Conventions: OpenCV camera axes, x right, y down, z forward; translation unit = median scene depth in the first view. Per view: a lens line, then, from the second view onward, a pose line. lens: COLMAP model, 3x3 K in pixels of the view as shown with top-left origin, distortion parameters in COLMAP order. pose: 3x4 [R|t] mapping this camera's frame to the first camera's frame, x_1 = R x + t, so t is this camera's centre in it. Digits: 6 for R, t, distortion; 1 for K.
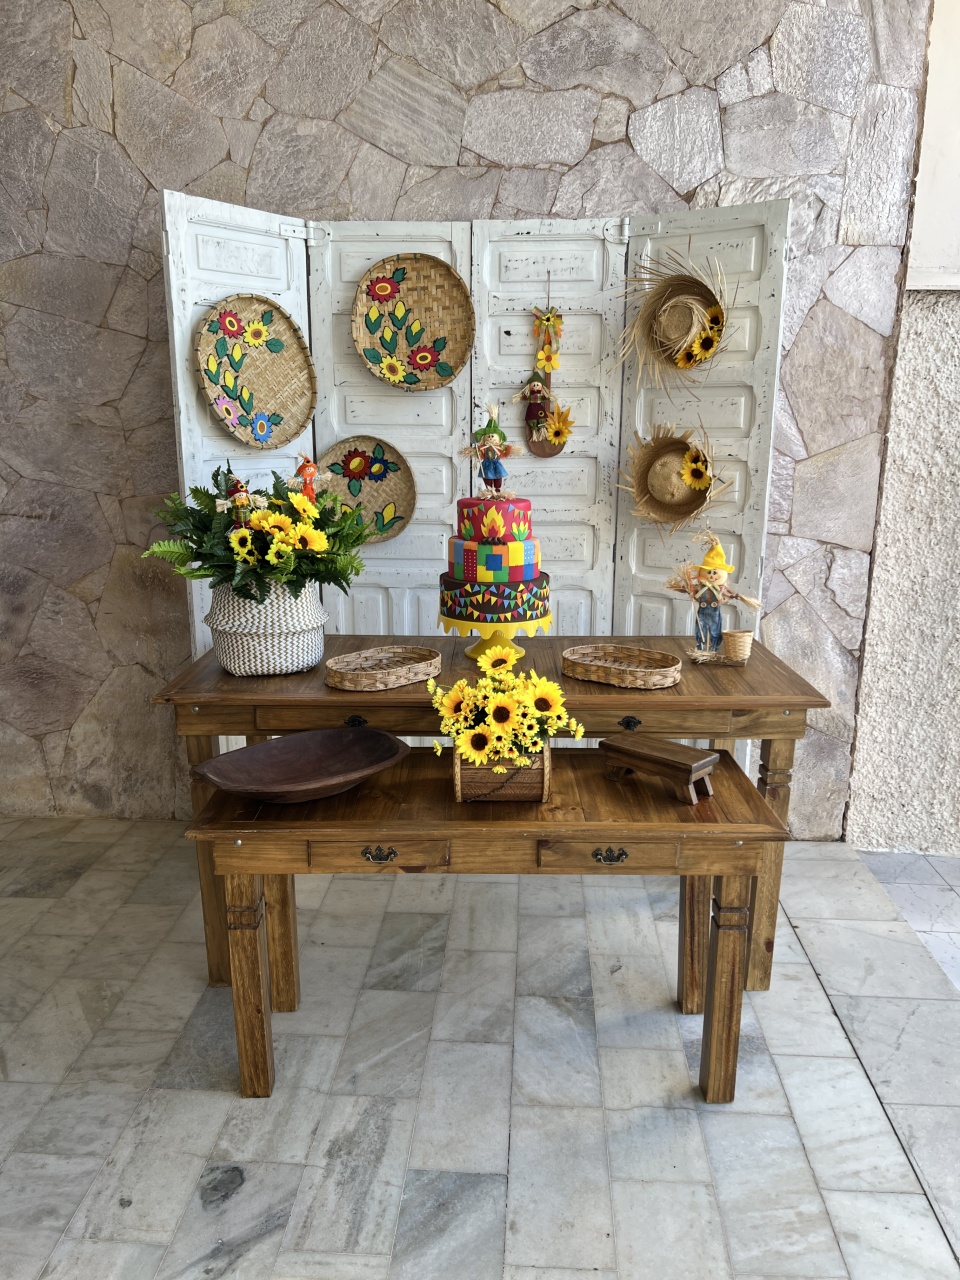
lens RADIAL K [[939.2, 0, 487.1], [0, 939.2, 653.5], [0, 0, 1]] dist [0.046411, -0.056383]
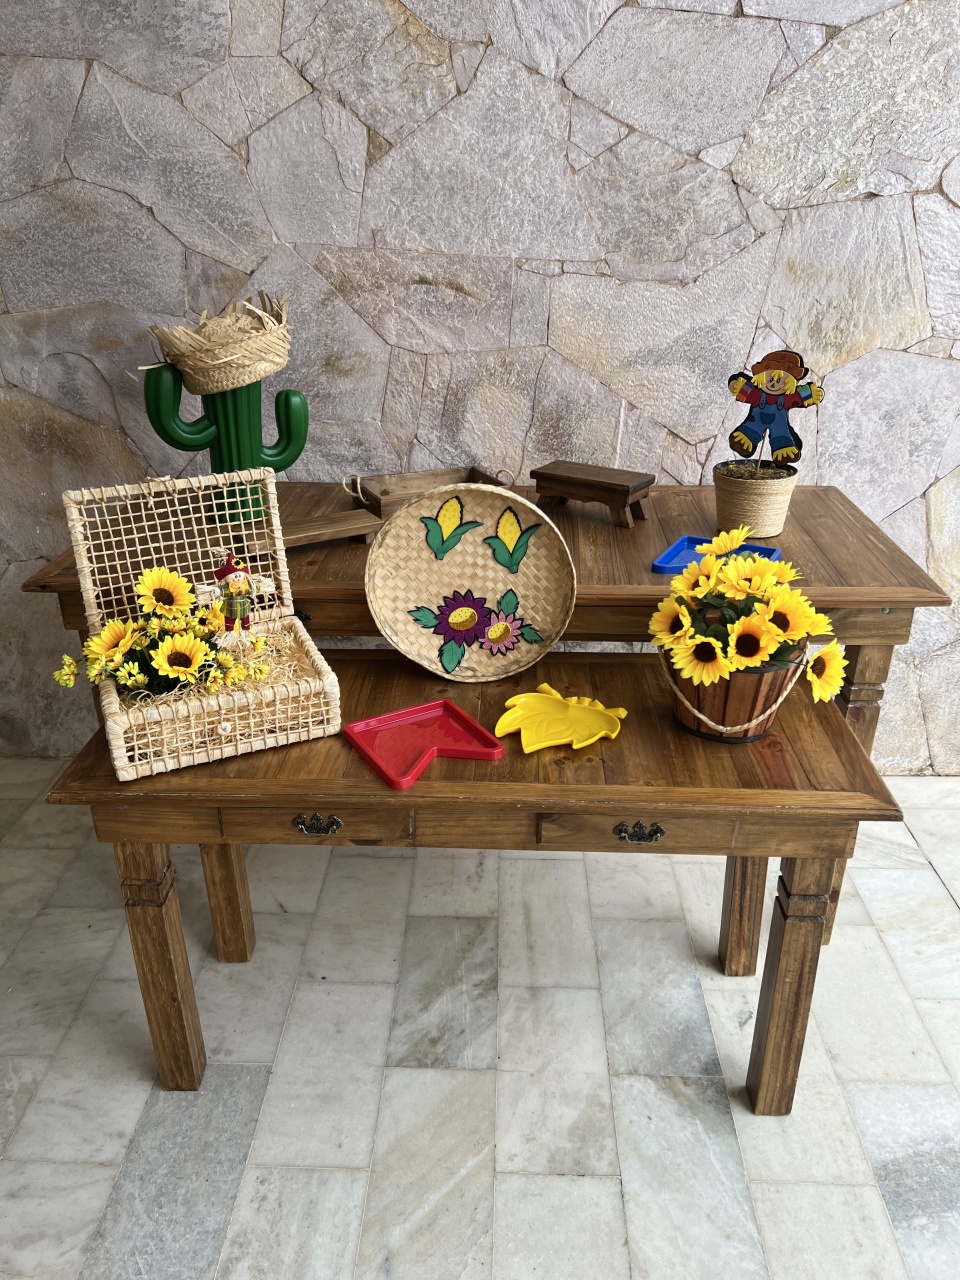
lens RADIAL K [[939.2, 0, 478.4], [0, 939.2, 641.6], [0, 0, 1]] dist [0.046411, -0.056383]
pose [[0.999789, -0.016143, 0.012738, -0.059176], [0.013395, 0.981260, 0.192222, -0.069890], [-0.015602, -0.192011, 0.981269, 0.328186]]
